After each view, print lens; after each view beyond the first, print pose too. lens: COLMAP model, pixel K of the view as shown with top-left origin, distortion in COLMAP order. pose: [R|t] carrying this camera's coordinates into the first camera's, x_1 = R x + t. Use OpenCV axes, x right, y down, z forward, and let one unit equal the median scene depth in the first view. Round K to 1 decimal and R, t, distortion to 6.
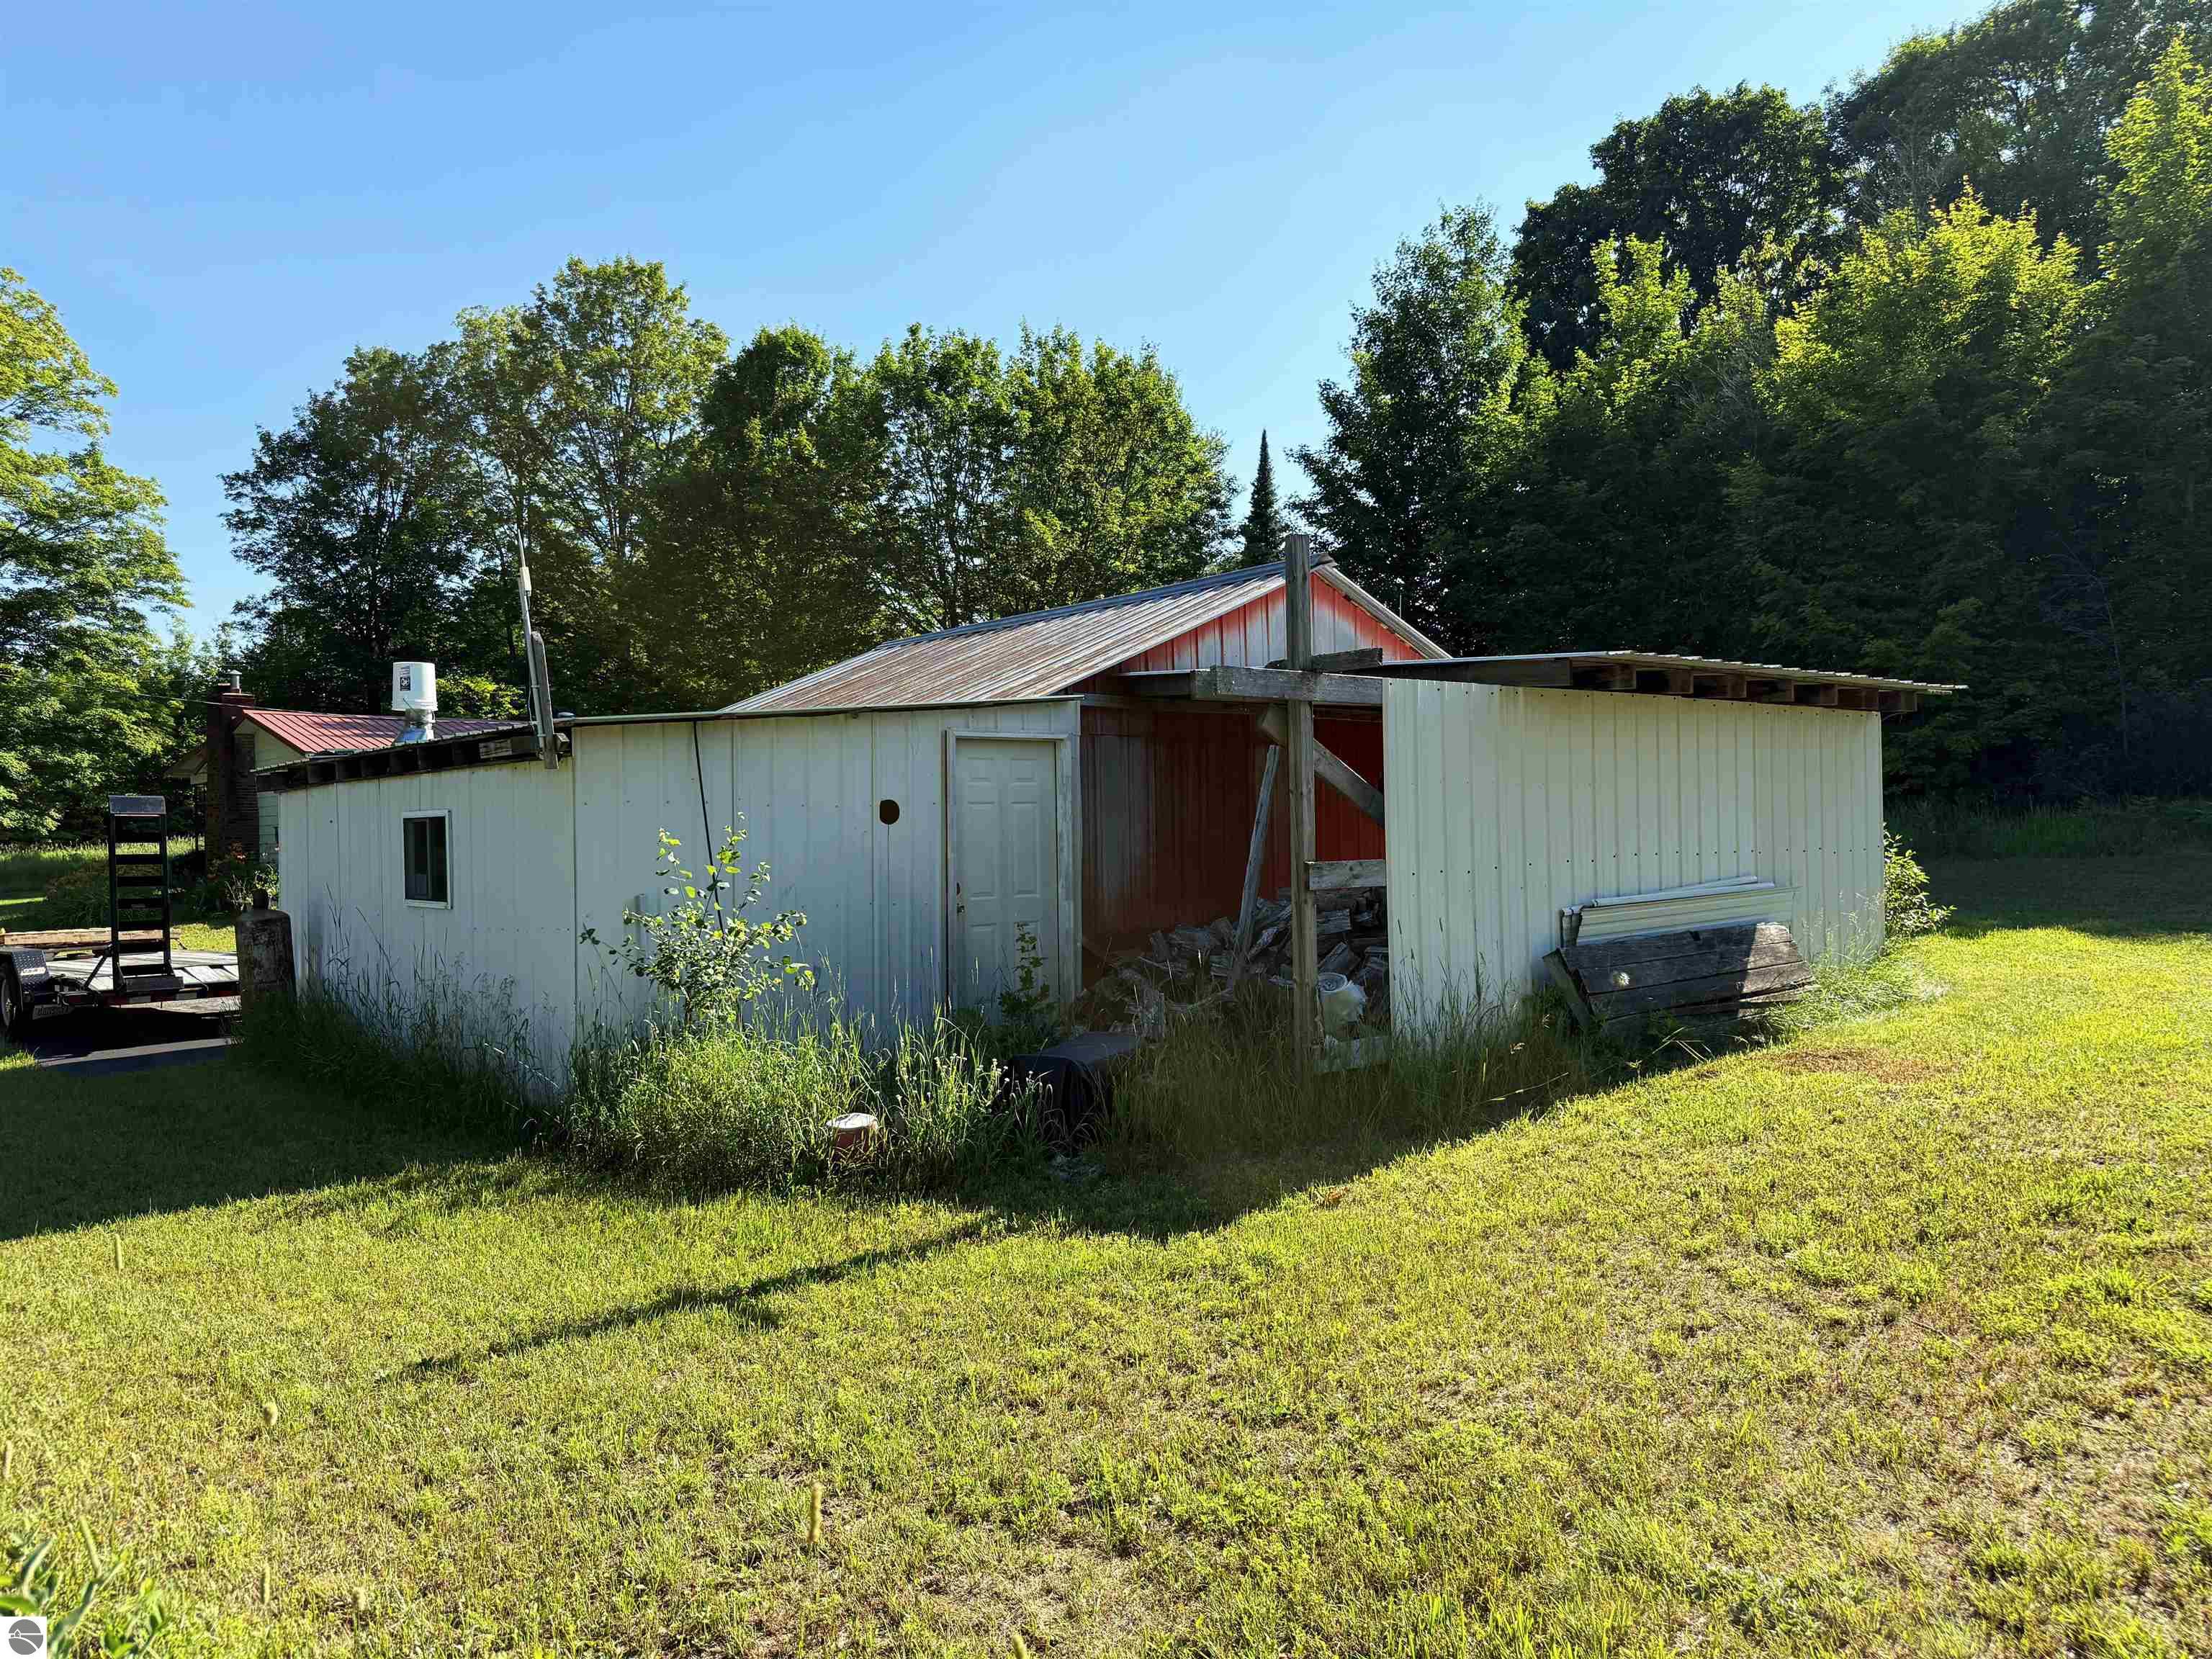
lens RADIAL K [[1608.2, 0, 1106.0], [0, 1608.2, 829.5], [0, 0, 1]] dist [-0.001071, -0.001471]
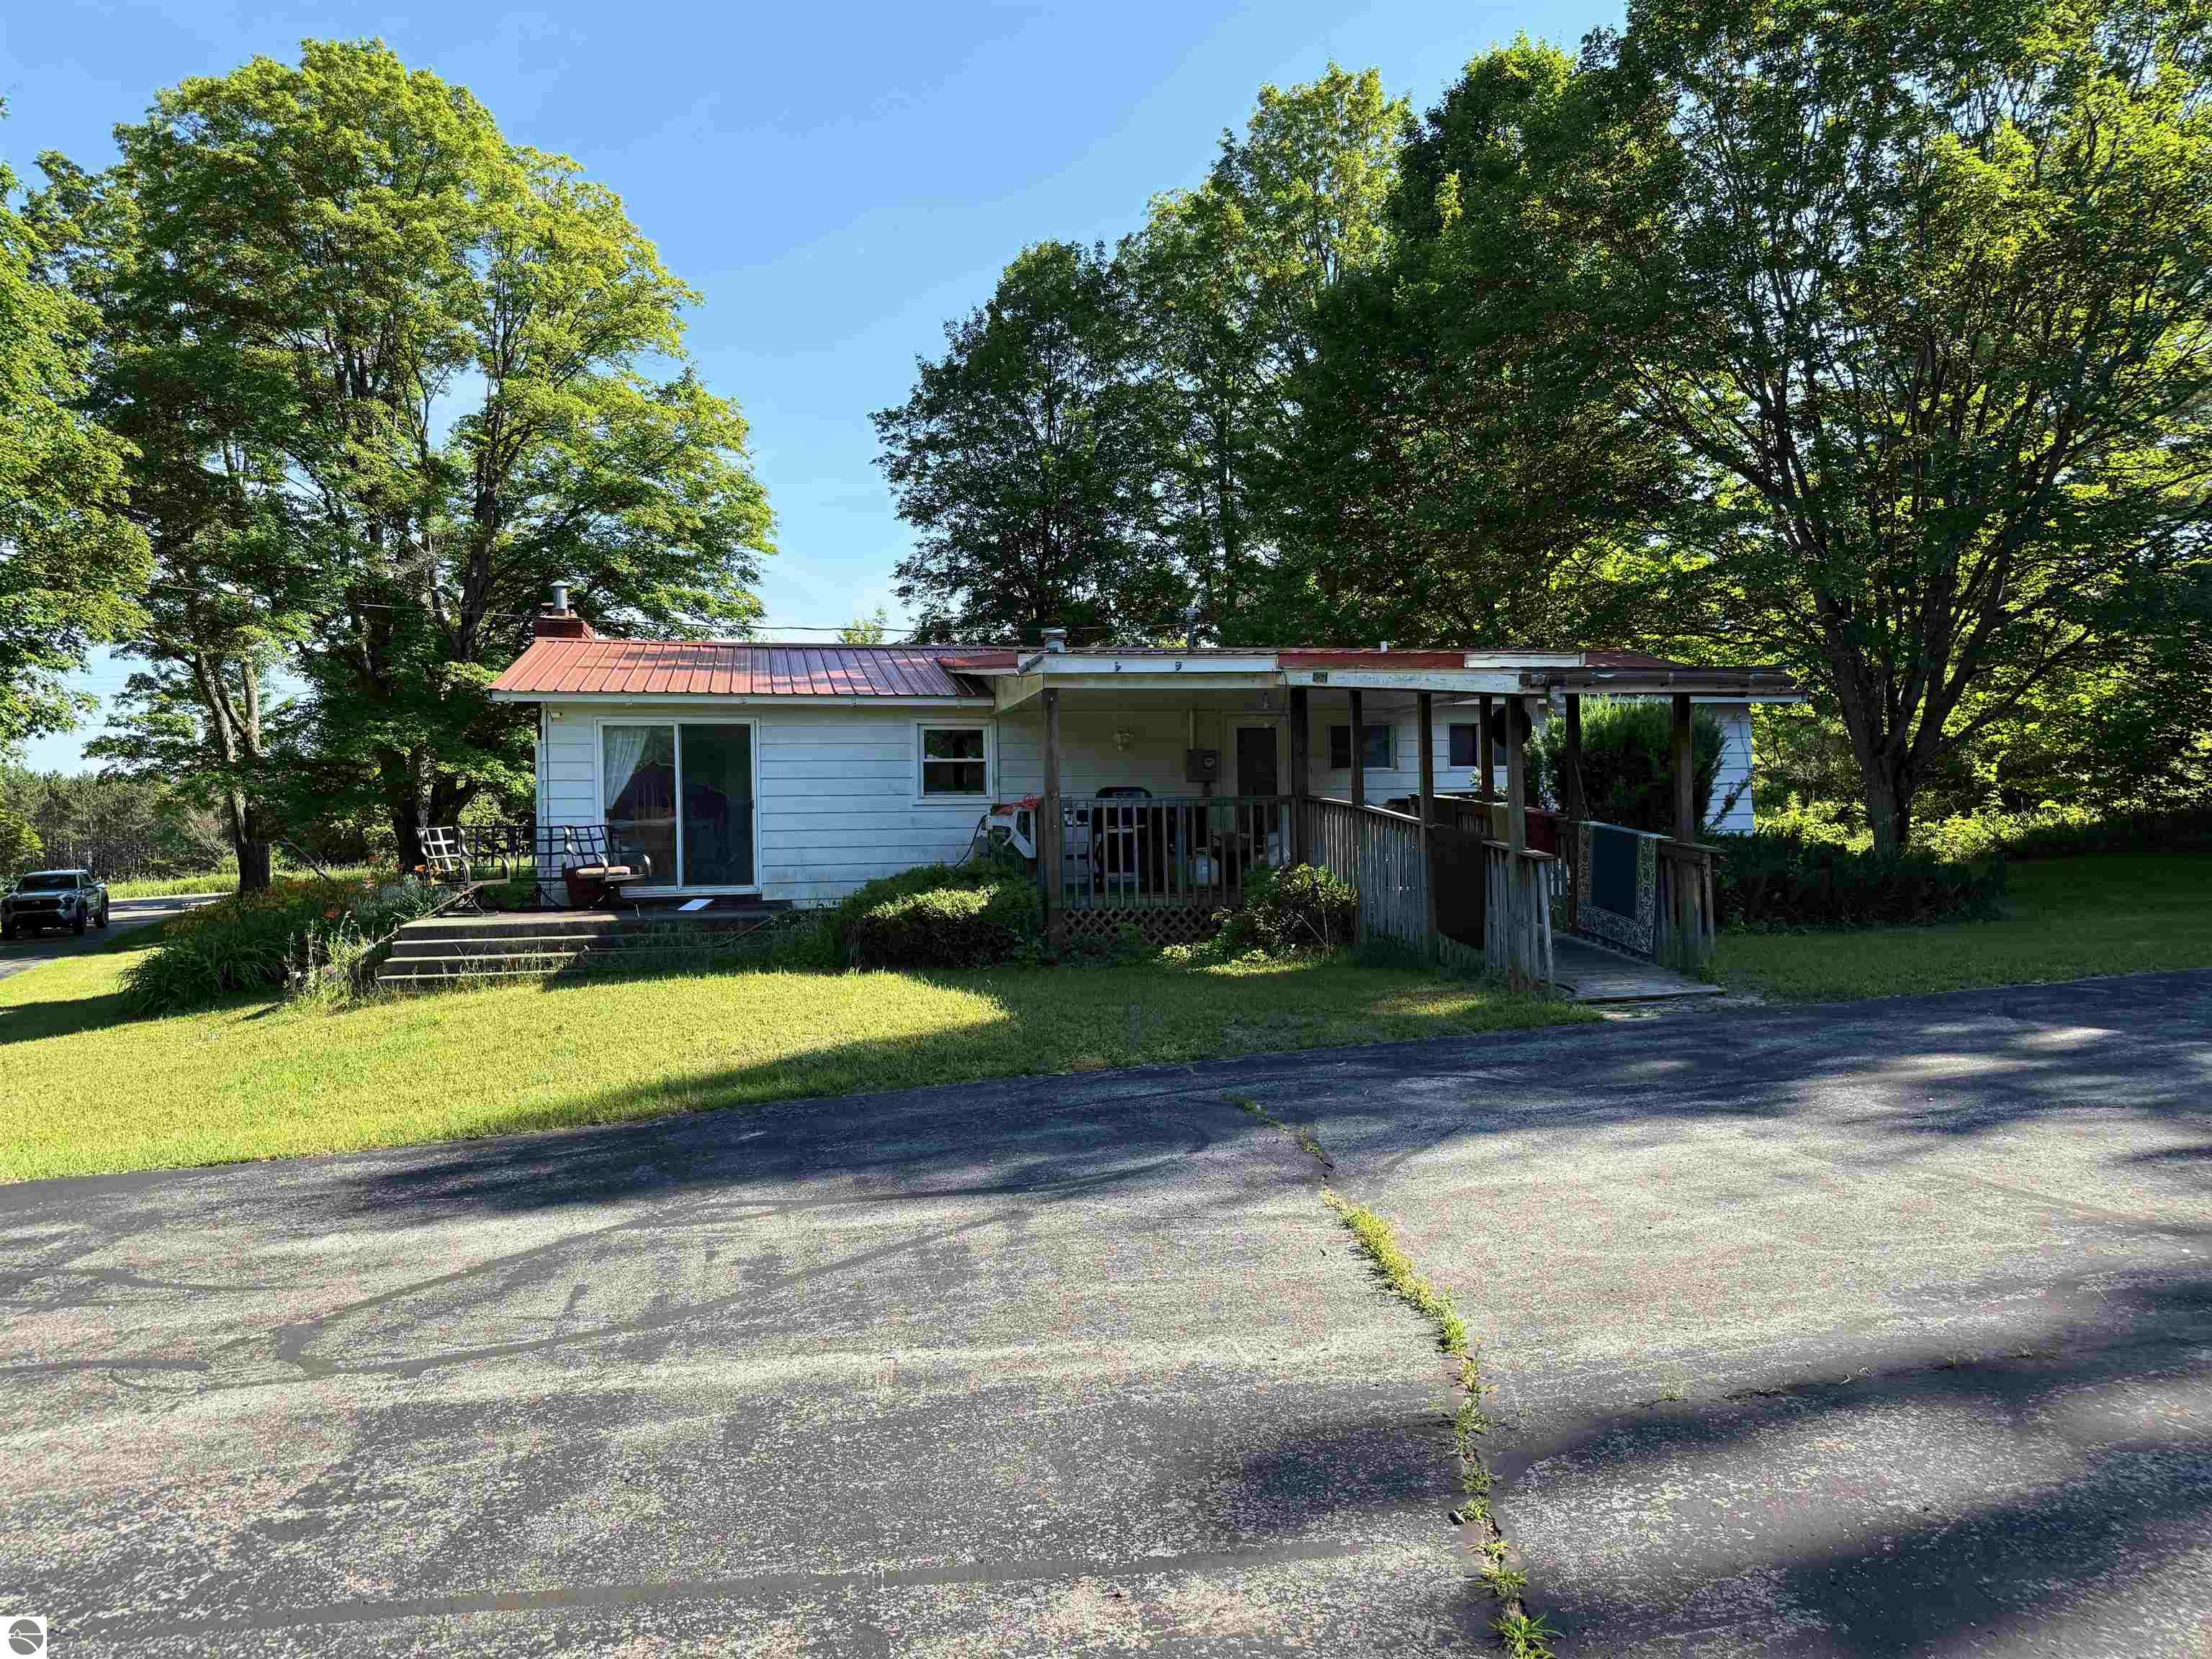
lens RADIAL K [[1608.2, 0, 1106.0], [0, 1608.2, 829.5], [0, 0, 1]] dist [-0.001071, -0.001471]
pose [[0.874480, 0.002980, -0.485053, -0.024229], [-0.000342, 0.999985, 0.005527, -0.003749], [0.485062, -0.004667, 0.874467, 0.298346]]
